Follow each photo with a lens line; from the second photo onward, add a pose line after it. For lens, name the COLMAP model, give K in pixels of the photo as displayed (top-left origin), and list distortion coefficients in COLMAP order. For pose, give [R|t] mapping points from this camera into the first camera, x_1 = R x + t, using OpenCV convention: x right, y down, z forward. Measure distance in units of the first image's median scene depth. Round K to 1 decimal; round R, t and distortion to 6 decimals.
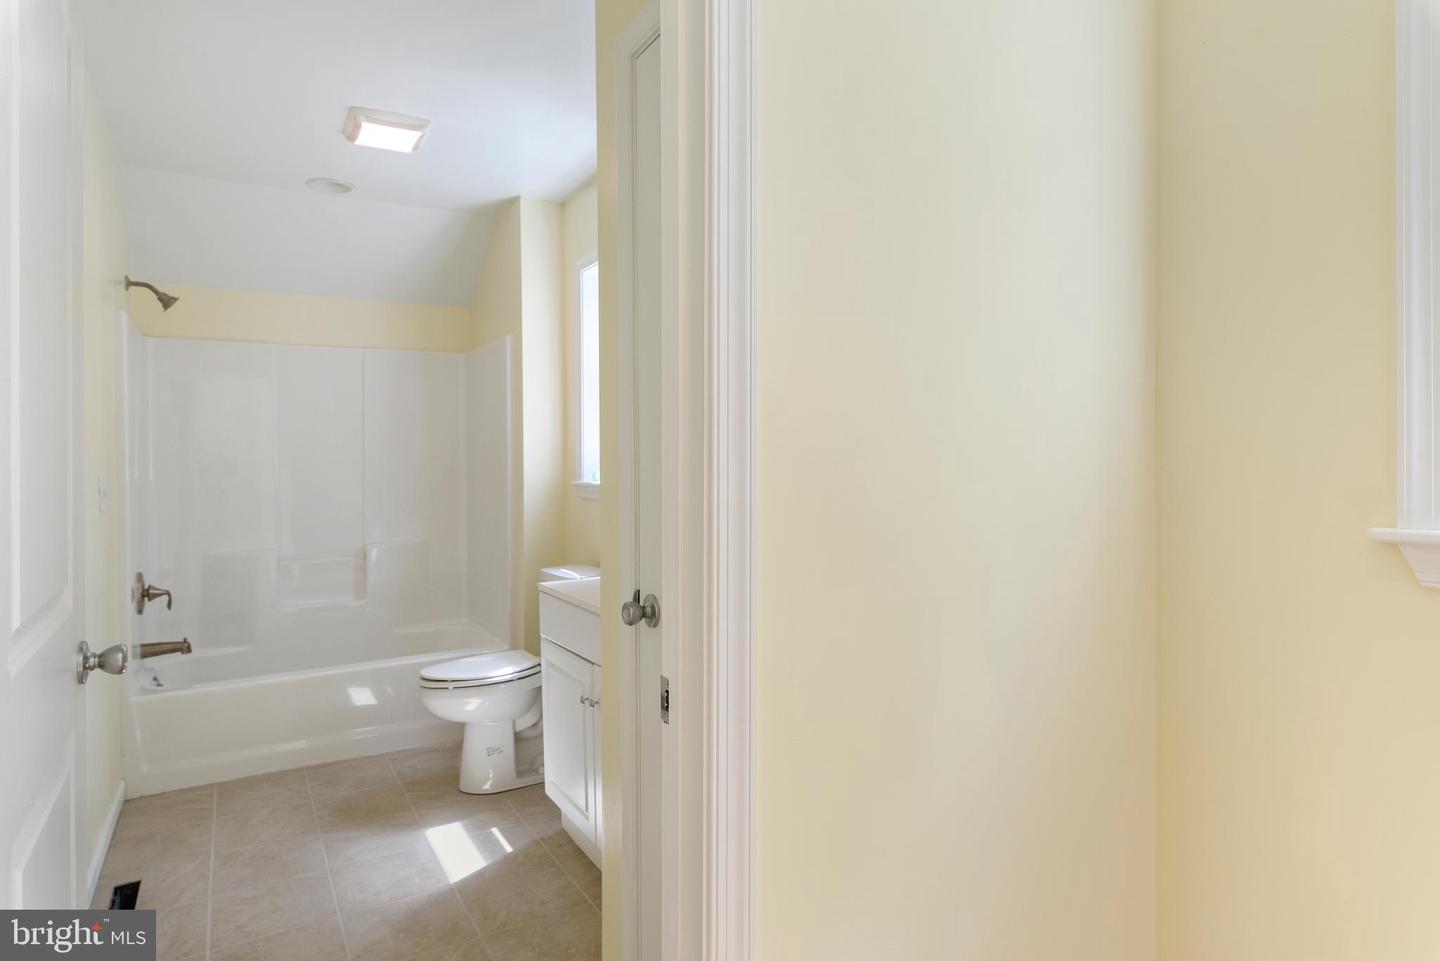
lens RADIAL K [[825.2, 0, 728.2], [0, 825.2, 455.3], [0, 0, 1]] dist [-0.013252, 0.001050]
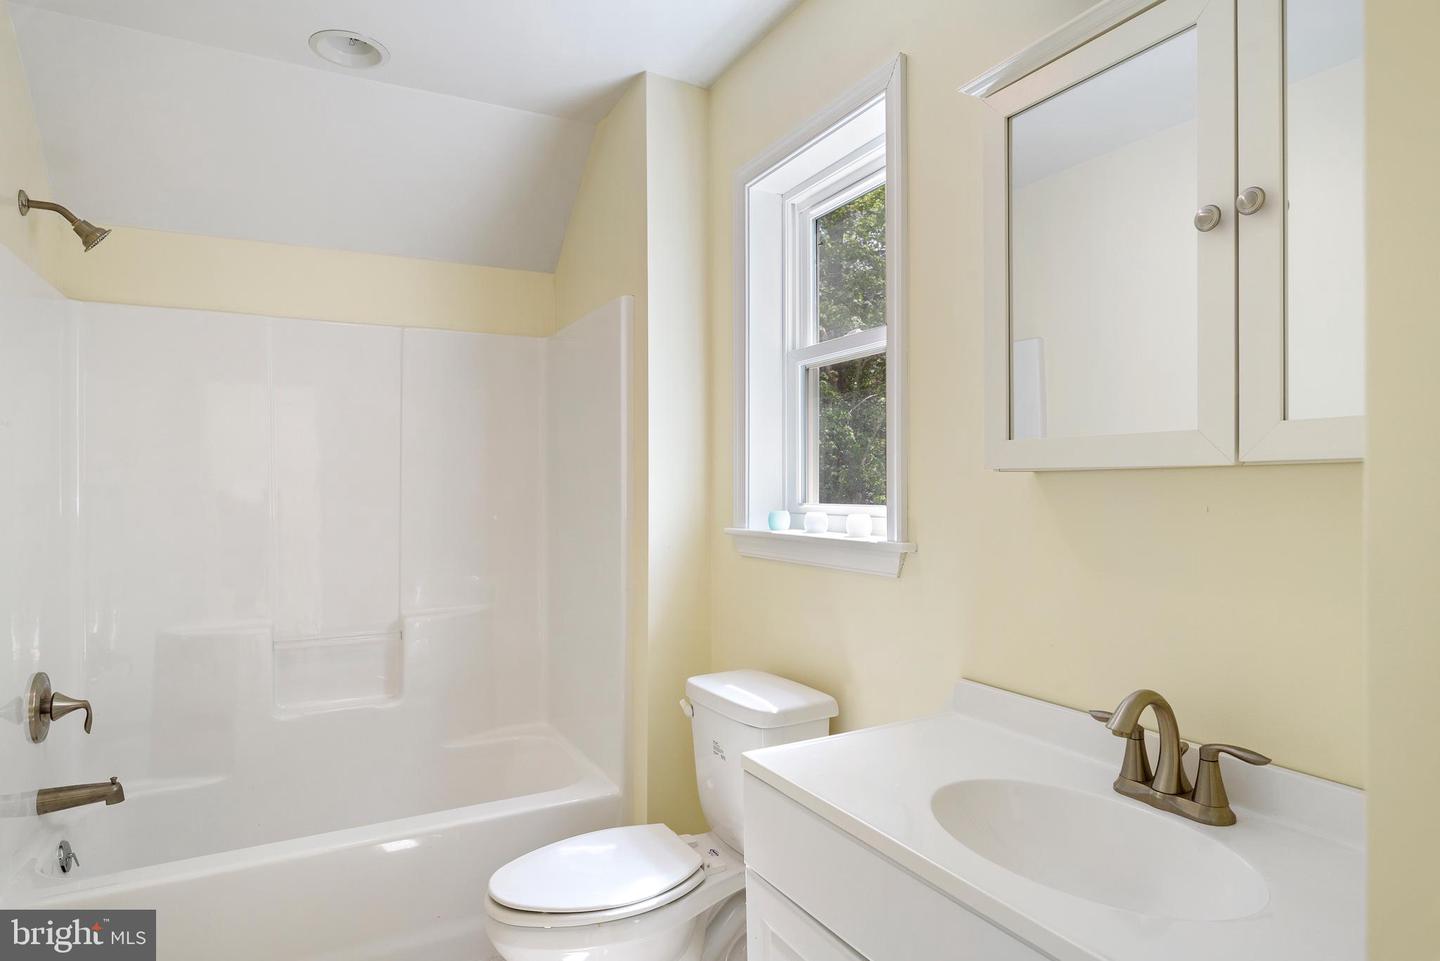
lens RADIAL K [[825.2, 0, 720.2], [0, 825.2, 483.1], [0, 0, 1]] dist [-0.013252, 0.001050]
pose [[0.998024, 0.005283, -0.062615, -0.166837], [-0.005579, 0.999974, -0.004558, 0.000608], [0.062589, 0.004899, 0.998027, 0.410383]]
